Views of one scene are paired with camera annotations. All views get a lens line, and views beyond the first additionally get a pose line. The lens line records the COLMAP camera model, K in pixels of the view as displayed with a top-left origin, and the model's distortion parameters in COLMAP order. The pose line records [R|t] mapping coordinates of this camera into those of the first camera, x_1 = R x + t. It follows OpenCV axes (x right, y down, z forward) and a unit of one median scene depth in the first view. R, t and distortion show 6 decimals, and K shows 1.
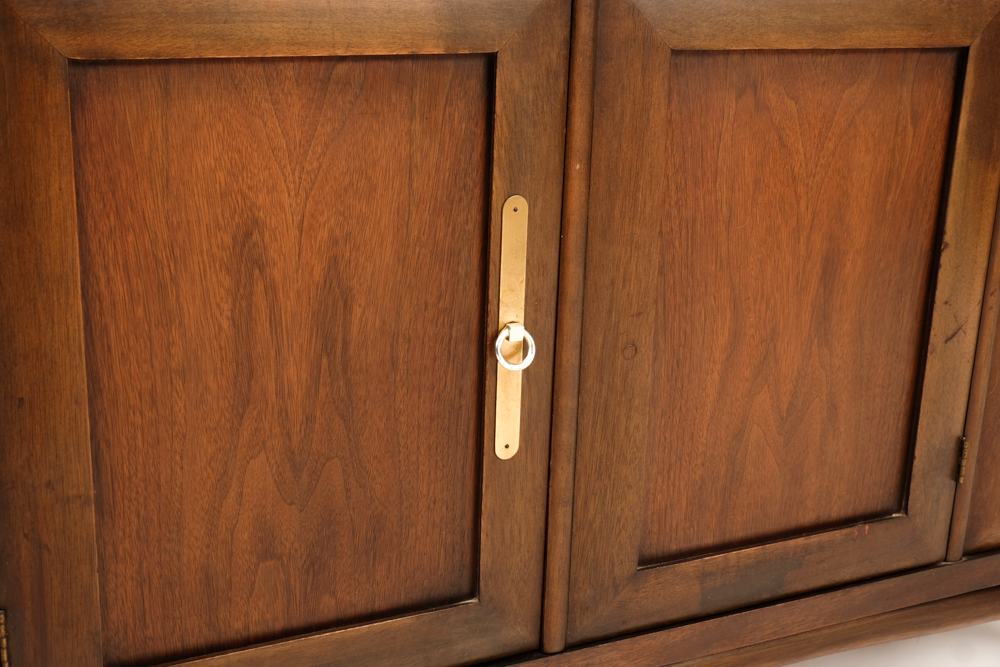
lens RADIAL K [[1304.6, 0, 492.8], [0, 1304.6, 336.0], [0, 0, 1]] dist [-0.010777, 0.000000]
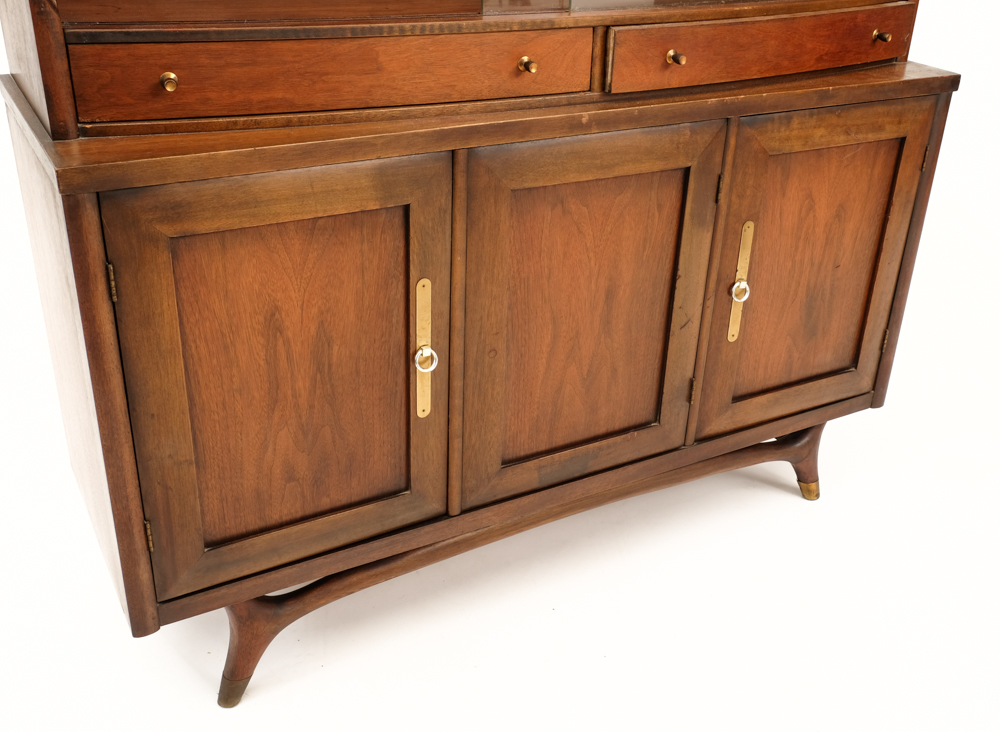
lens RADIAL K [[1039.3, 0, 532.5], [0, 1039.3, 357.5], [0, 0, 1]] dist [0.001551, 0.000000]
pose [[0.995726, -0.025648, 0.088725, 0.035101], [0.009449, 0.983916, 0.178384, -0.240145], [-0.091874, -0.176783, 0.979953, -0.391979]]
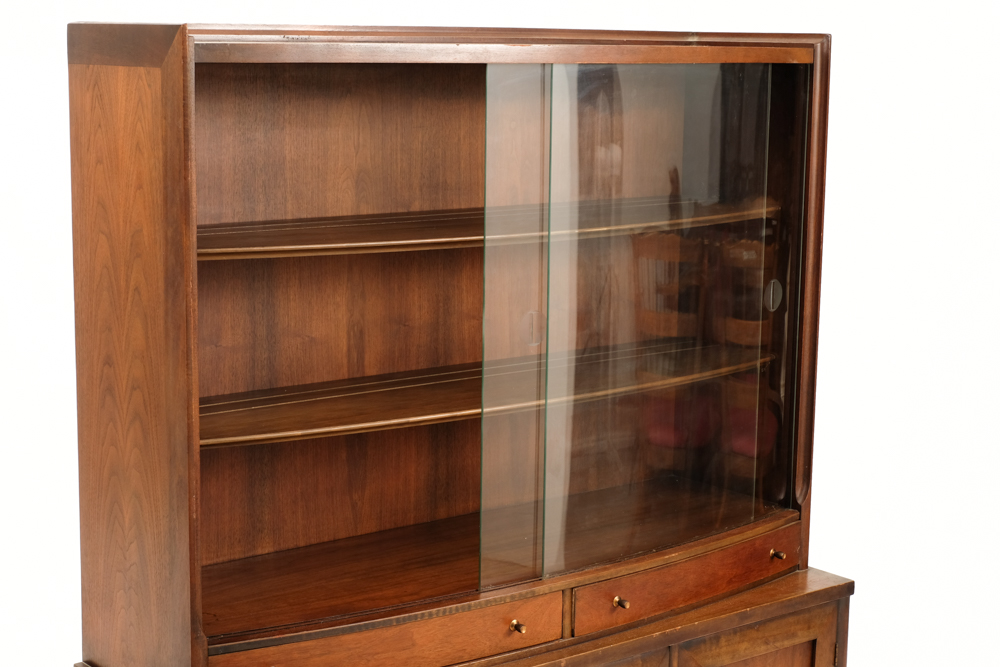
lens RADIAL K [[1815.3, 0, 489.5], [0, 1815.3, 330.1], [0, 0, 1]] dist [0.038226, 0.000000]
pose [[0.969967, -0.048568, 0.238340, -0.567521], [0.078191, 0.990114, -0.116452, -0.507347], [-0.230328, 0.131591, 0.964175, -1.921358]]
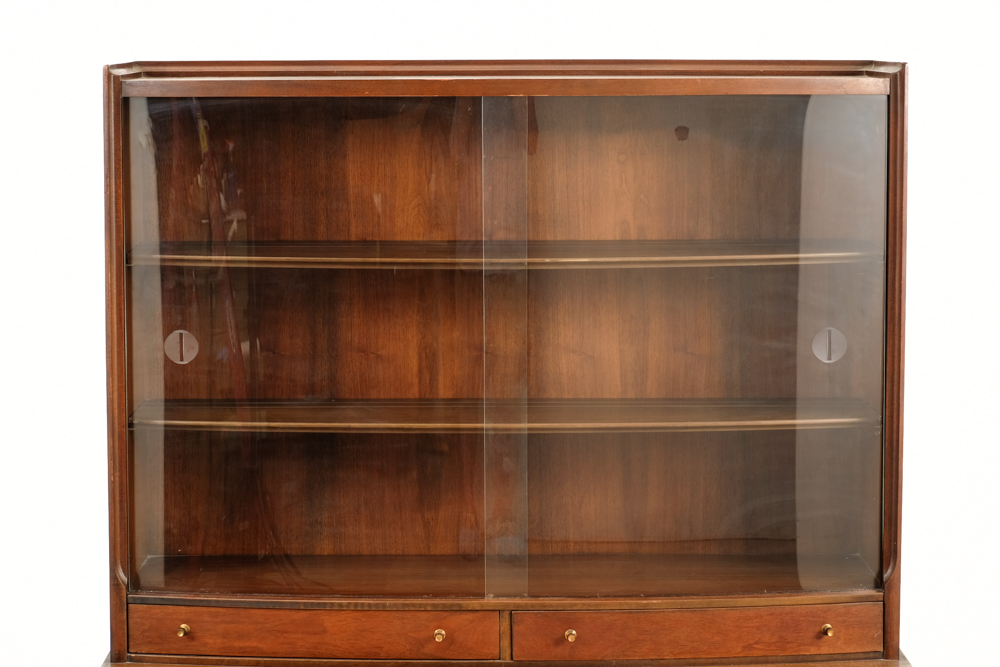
lens RADIAL K [[2751.5, 0, 498.1], [0, 2751.5, 339.0], [0, 0, 1]] dist [-0.015258, 0.000000]
pose [[0.908155, 0.017425, -0.418272, 2.168375], [-0.096948, 0.980726, -0.169638, -0.085588], [0.407254, 0.194608, 0.892341, -3.200009]]
